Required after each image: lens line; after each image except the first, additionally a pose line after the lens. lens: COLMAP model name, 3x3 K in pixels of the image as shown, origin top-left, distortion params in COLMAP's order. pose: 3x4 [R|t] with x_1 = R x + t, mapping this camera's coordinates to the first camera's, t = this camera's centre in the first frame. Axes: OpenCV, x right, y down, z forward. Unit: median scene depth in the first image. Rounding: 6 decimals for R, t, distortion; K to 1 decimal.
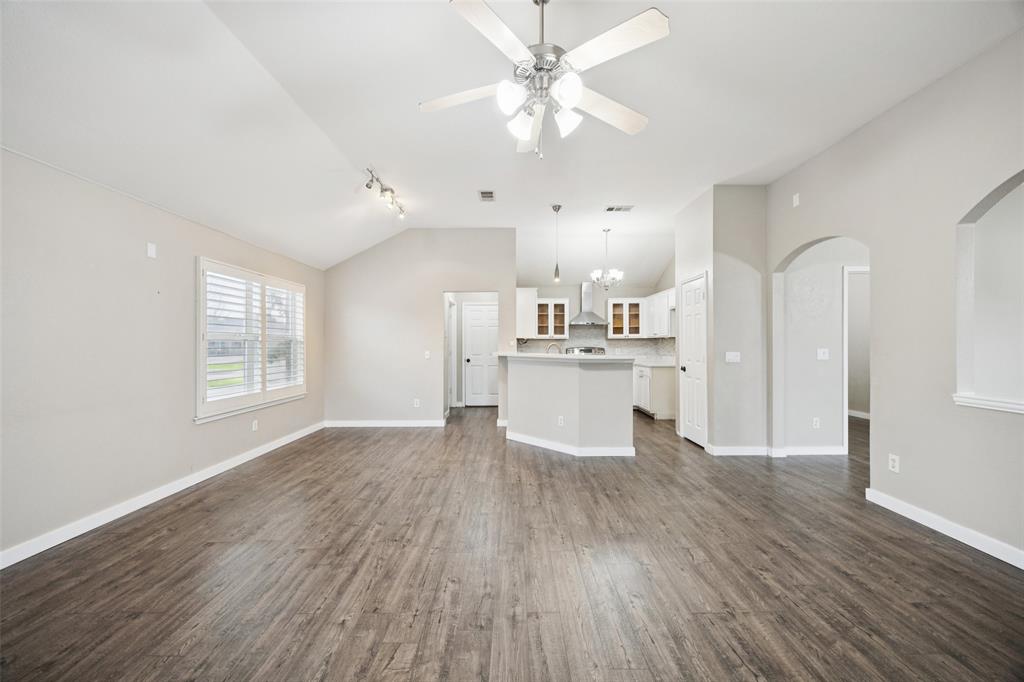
lens RADIAL K [[390.5, 0, 513.5], [0, 390.5, 339.7], [0, 0, 1]] dist [-0.002167, -0.000088]
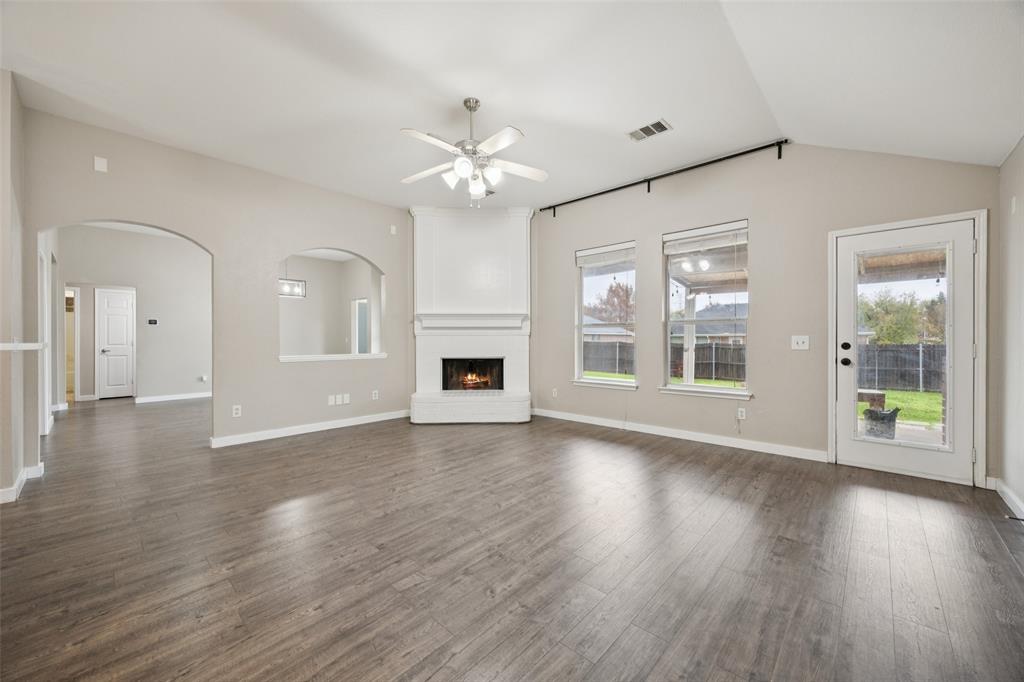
lens RADIAL K [[390.5, 0, 513.5], [0, 390.5, 339.7], [0, 0, 1]] dist [-0.002167, -0.000088]
pose [[-0.734276, 0.000417, 0.678851, -0.508528], [-0.000852, 0.999998, -0.001537, 0.035942], [-0.678851, -0.001707, -0.734274, 0.916146]]
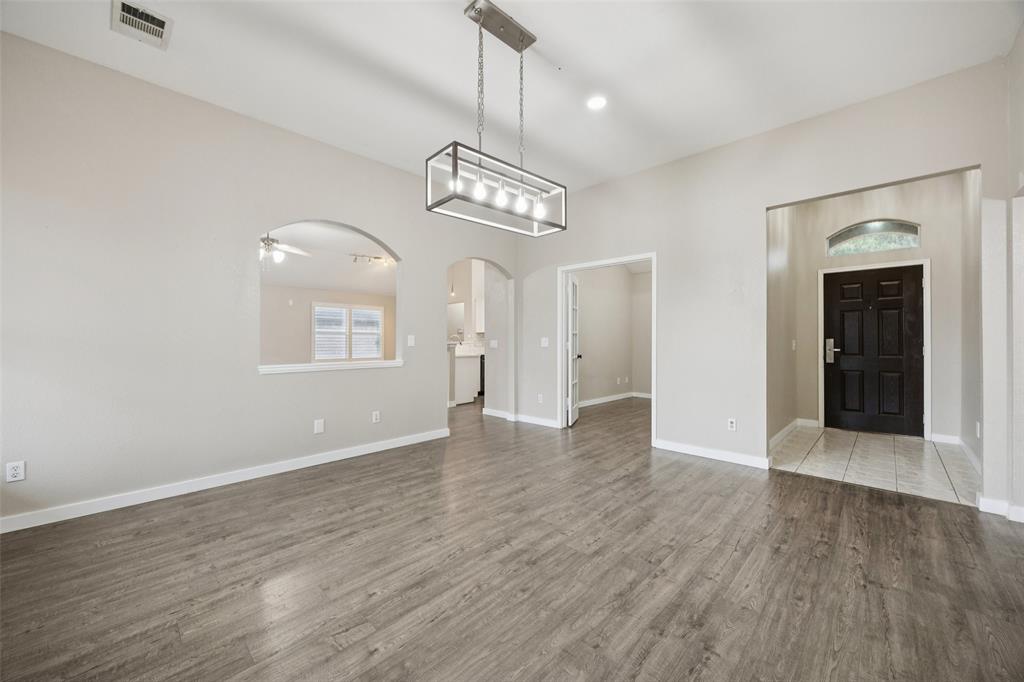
lens RADIAL K [[390.5, 0, 513.5], [0, 390.5, 339.7], [0, 0, 1]] dist [-0.002167, -0.000088]
pose [[0.719511, -0.000008, -0.694482, 1.568676], [0.002543, 0.999993, 0.002623, 0.026315], [0.694477, -0.003654, 0.719506, 0.065908]]
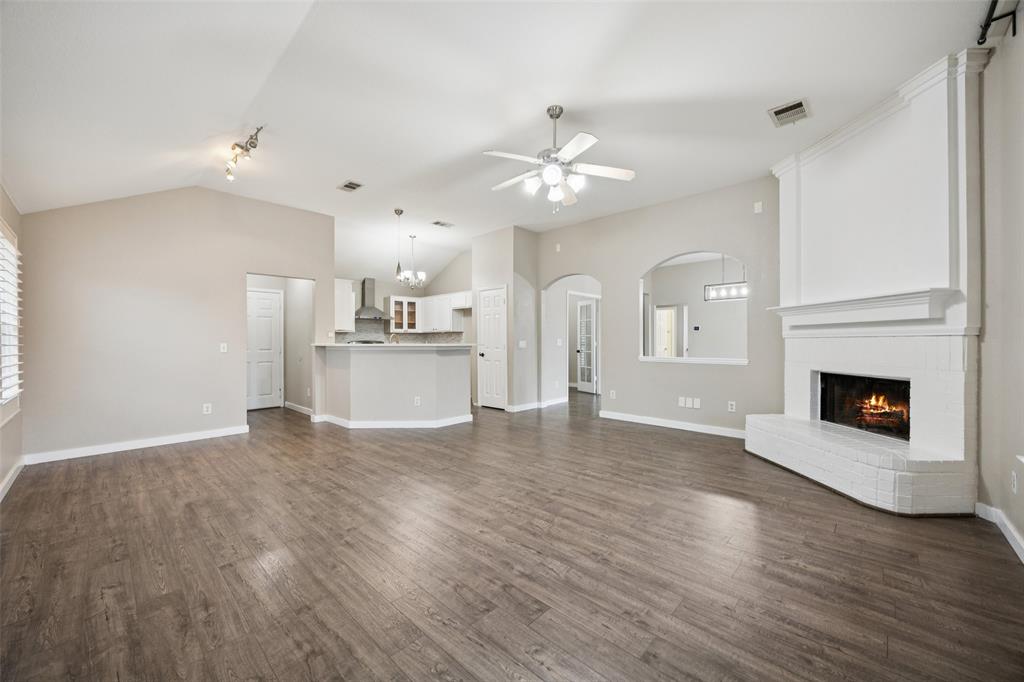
lens RADIAL K [[392.4, 0, 514.7], [0, 392.4, 340.7], [0, 0, 1]] dist [0.000663, -0.000158]
pose [[0.685930, 0.000362, 0.727668, -0.547655], [-0.003481, 0.999990, 0.002784, 0.026591], [-0.727660, -0.004443, 0.685924, -0.002243]]
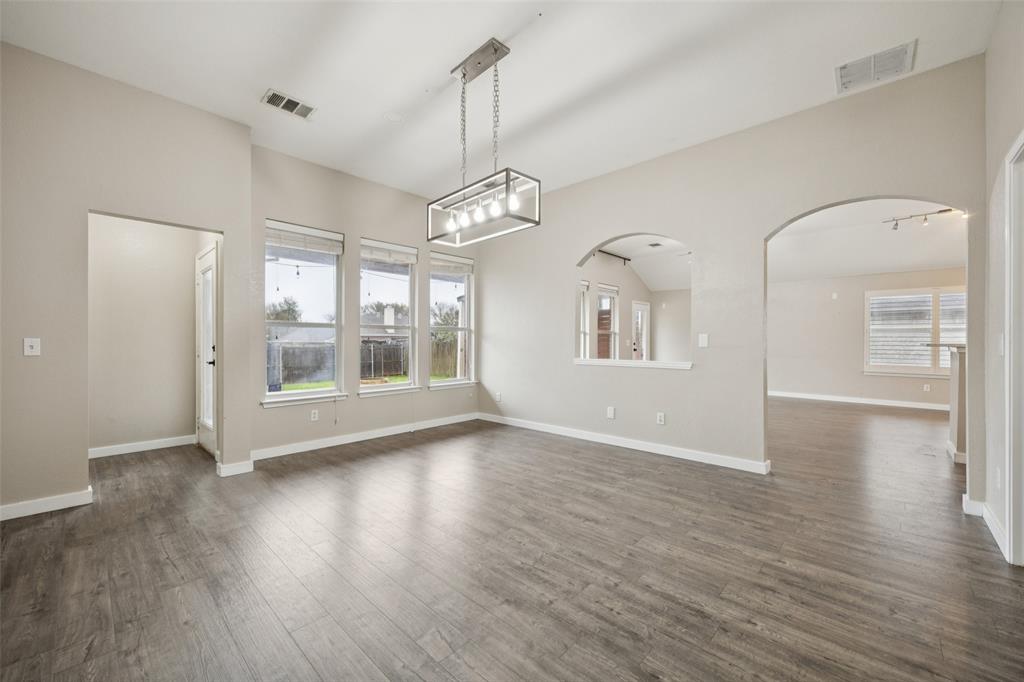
lens RADIAL K [[402.7, 0, 512.0], [0, 402.7, 341.0], [0, 0, 1]] dist [-0.001342, 0.000055]
pose [[-0.684681, 0.001754, -0.728841, 1.605992], [0.004090, 0.999991, -0.001436, 0.031781], [0.728831, -0.003965, -0.684682, 0.897623]]
